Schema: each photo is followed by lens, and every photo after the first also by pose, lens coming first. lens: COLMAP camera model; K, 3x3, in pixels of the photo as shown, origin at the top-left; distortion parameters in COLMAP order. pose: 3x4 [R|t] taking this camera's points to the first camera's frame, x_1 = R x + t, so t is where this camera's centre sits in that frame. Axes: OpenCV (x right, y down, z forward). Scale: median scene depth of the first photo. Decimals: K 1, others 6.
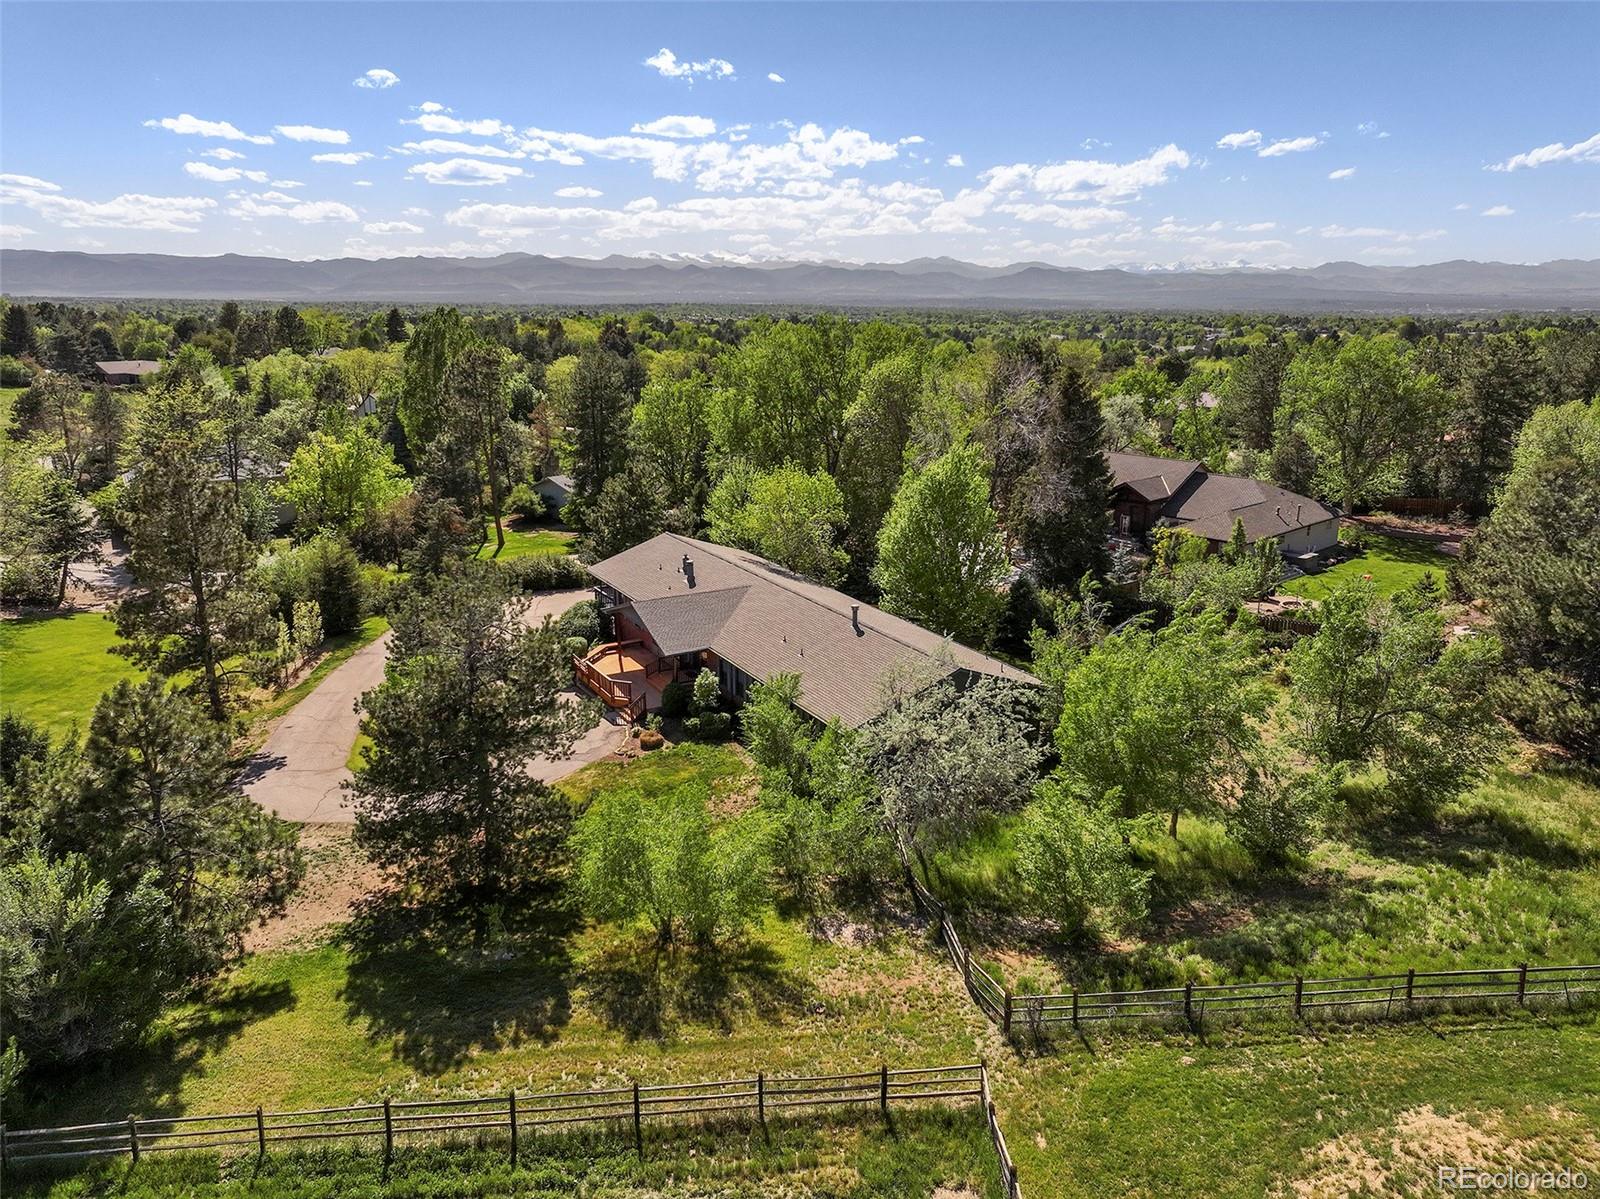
lens RADIAL K [[1134.0, 0, 805.6], [0, 1134.0, 600.7], [0, 0, 1]] dist [-0.001062, 0.005216]
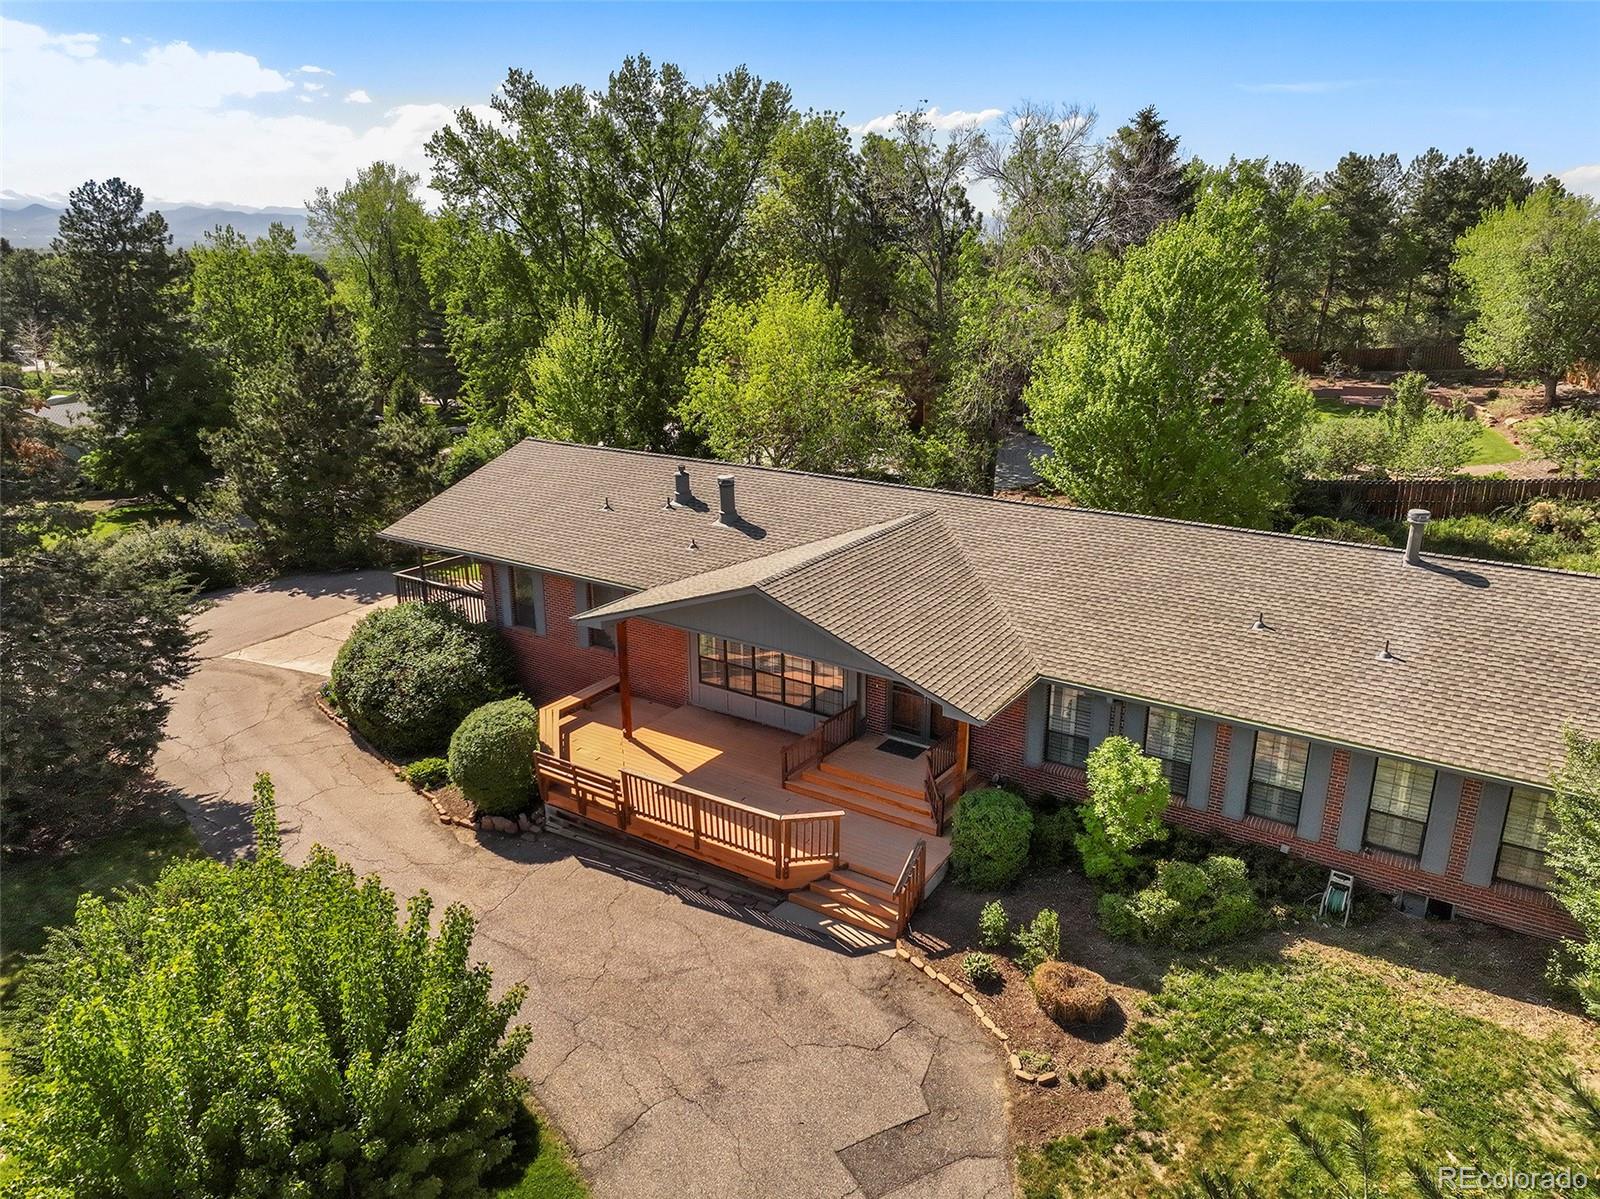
lens RADIAL K [[1126.1, 0, 803.0], [0, 1126.1, 591.9], [0, 0, 1]] dist [-0.002599, 0.017744]
pose [[0.889448, -0.136933, 0.436041, -0.434995], [0.121054, 0.990571, 0.064147, -0.026425], [-0.440713, -0.004272, 0.897638, 0.992609]]
